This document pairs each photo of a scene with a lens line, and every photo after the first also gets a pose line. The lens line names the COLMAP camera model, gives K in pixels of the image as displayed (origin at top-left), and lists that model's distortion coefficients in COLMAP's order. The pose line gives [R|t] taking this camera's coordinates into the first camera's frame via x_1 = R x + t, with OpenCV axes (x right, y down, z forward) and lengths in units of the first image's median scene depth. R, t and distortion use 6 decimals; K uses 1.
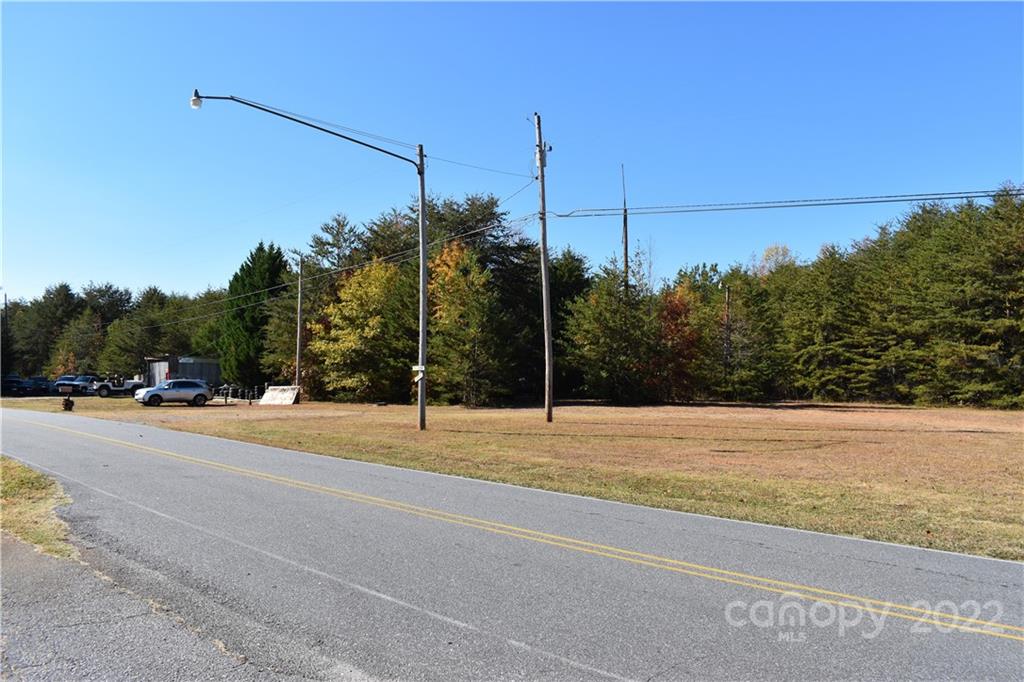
lens RADIAL K [[799.8, 0, 512.0], [0, 799.8, 341.0], [0, 0, 1]] dist [-0.063448, 0.005903]
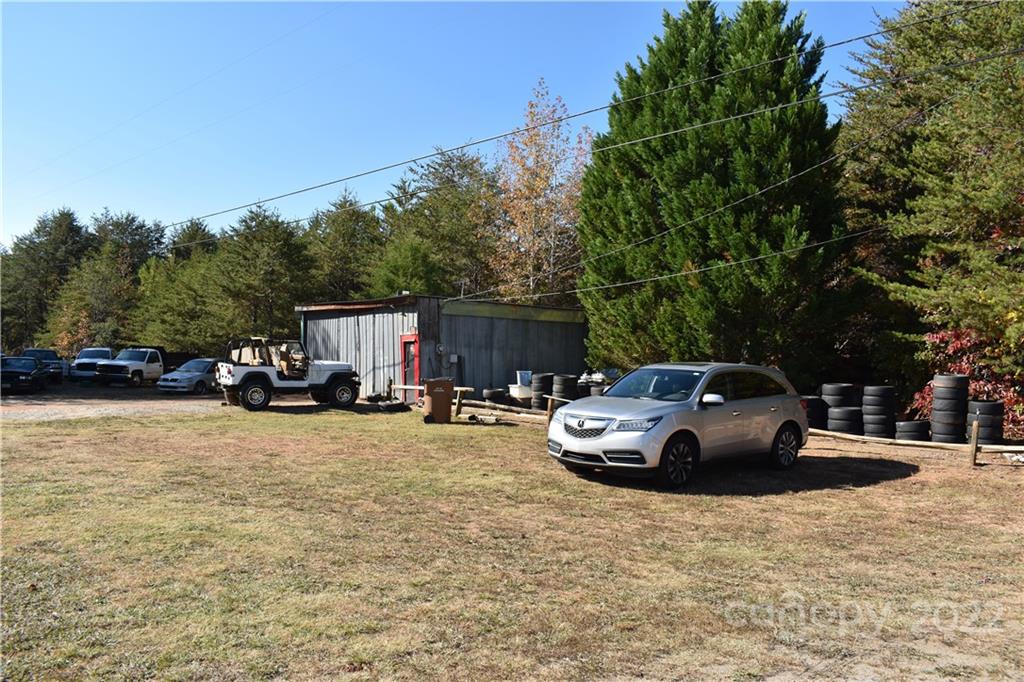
lens RADIAL K [[781.8, 0, 512.0], [0, 781.8, 341.0], [0, 0, 1]] dist [-0.068973, -0.000608]
pose [[0.999309, 0.012208, 0.035117, -0.417673], [-0.013091, 0.999601, 0.025010, 0.031666], [-0.034798, -0.025453, 0.999070, 0.657388]]
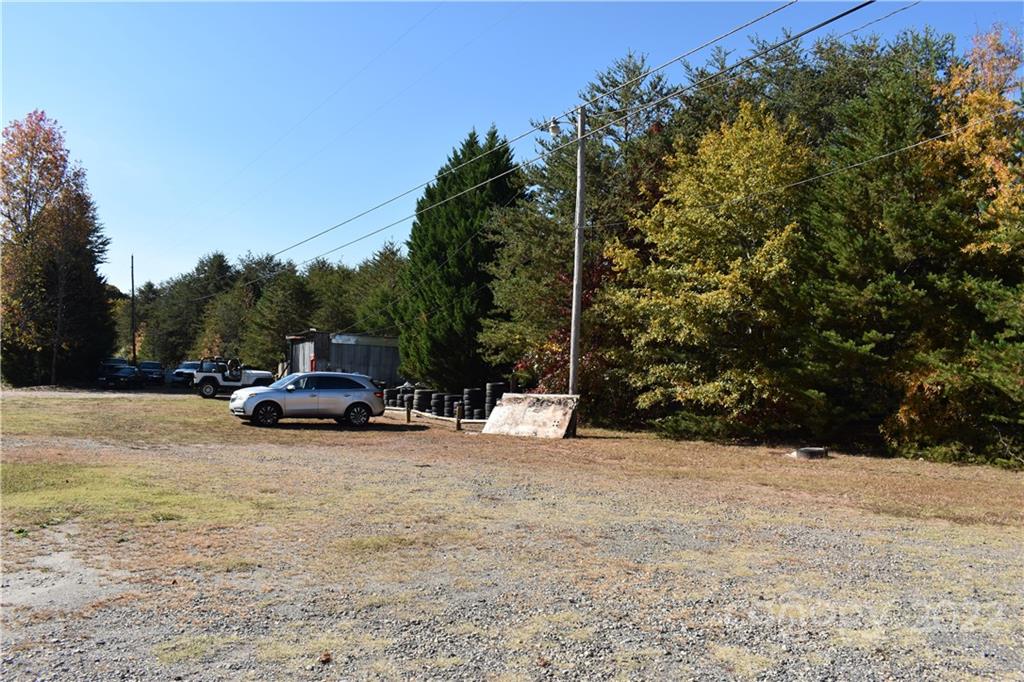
lens RADIAL K [[799.8, 0, 512.0], [0, 799.8, 341.0], [0, 0, 1]] dist [-0.063448, 0.005903]
pose [[0.978198, 0.022124, -0.206494, -0.171946], [-0.021997, 0.999754, 0.002911, 0.021785], [0.206507, 0.001694, 0.978444, 0.461028]]
